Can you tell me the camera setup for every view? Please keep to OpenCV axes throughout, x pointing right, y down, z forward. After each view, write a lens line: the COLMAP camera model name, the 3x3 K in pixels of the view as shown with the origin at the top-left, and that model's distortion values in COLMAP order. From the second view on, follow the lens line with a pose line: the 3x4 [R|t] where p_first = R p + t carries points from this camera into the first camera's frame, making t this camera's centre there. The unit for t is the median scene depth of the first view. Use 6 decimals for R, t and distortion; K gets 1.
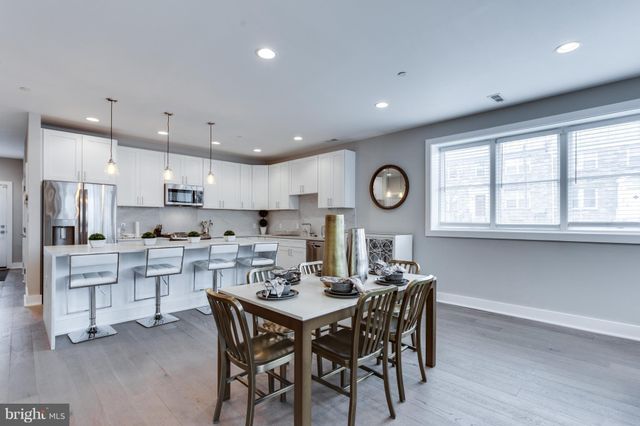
lens RADIAL K [[304.7, 0, 317.8], [0, 304.7, 218.8], [0, 0, 1]] dist [-0.013526, 0.000584]
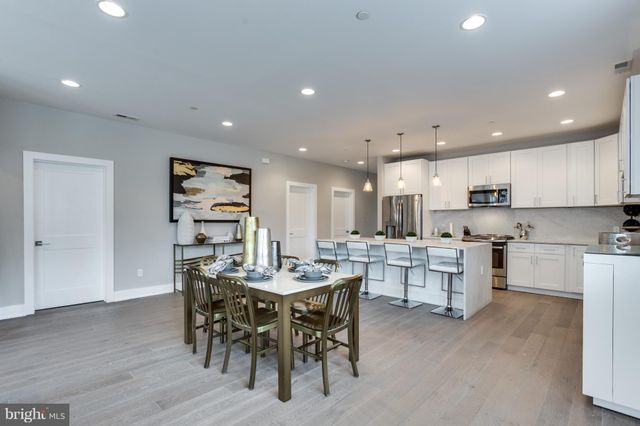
lens RADIAL K [[312.1, 0, 319.3], [0, 312.1, 224.4], [0, 0, 1]] dist [-0.048103, 0.015532]
pose [[0.016595, 0.002966, -0.999858, 0.556807], [0.007035, 0.999970, 0.003083, 0.006929], [0.999838, -0.007086, 0.016574, 0.485464]]
